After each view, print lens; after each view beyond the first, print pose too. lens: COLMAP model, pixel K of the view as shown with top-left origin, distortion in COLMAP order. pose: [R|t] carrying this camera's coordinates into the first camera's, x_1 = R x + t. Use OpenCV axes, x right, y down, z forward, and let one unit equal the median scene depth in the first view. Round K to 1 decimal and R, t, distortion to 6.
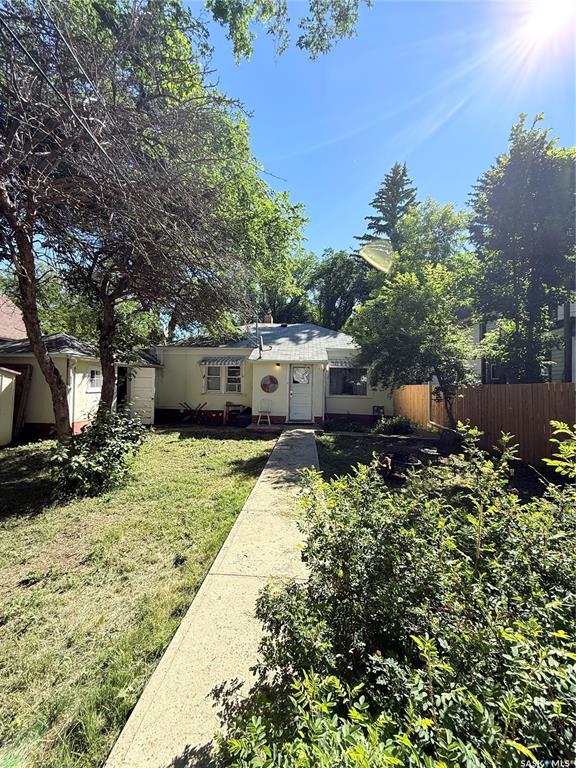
lens RADIAL K [[304.7, 0, 287.0], [0, 304.7, 382.0], [0, 0, 1]] dist [-0.000715, 0.000020]
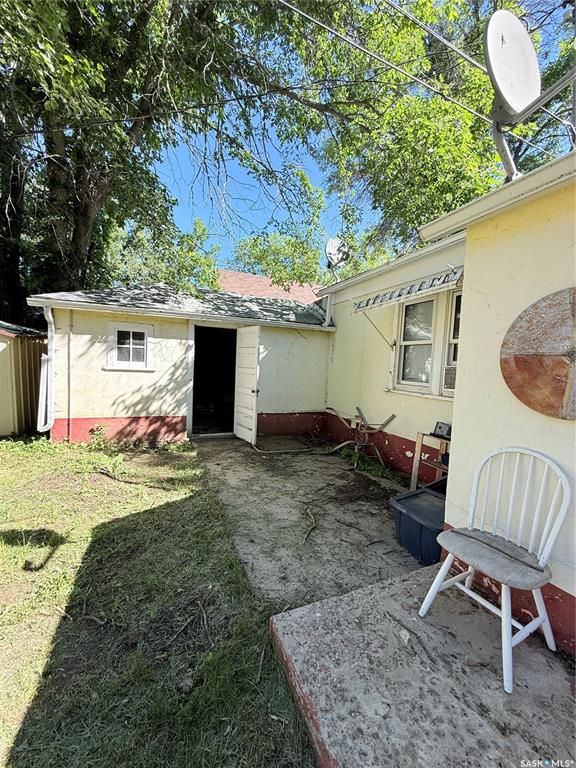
lens RADIAL K [[304.7, 0, 288.1], [0, 304.7, 384.0], [0, 0, 1]] dist [-0.000715, 0.000020]
pose [[0.445079, 0.068798, -0.892845, 0.016937], [-0.029535, 0.997630, 0.062149, 0.016812], [0.895004, -0.001290, 0.446056, 1.074331]]
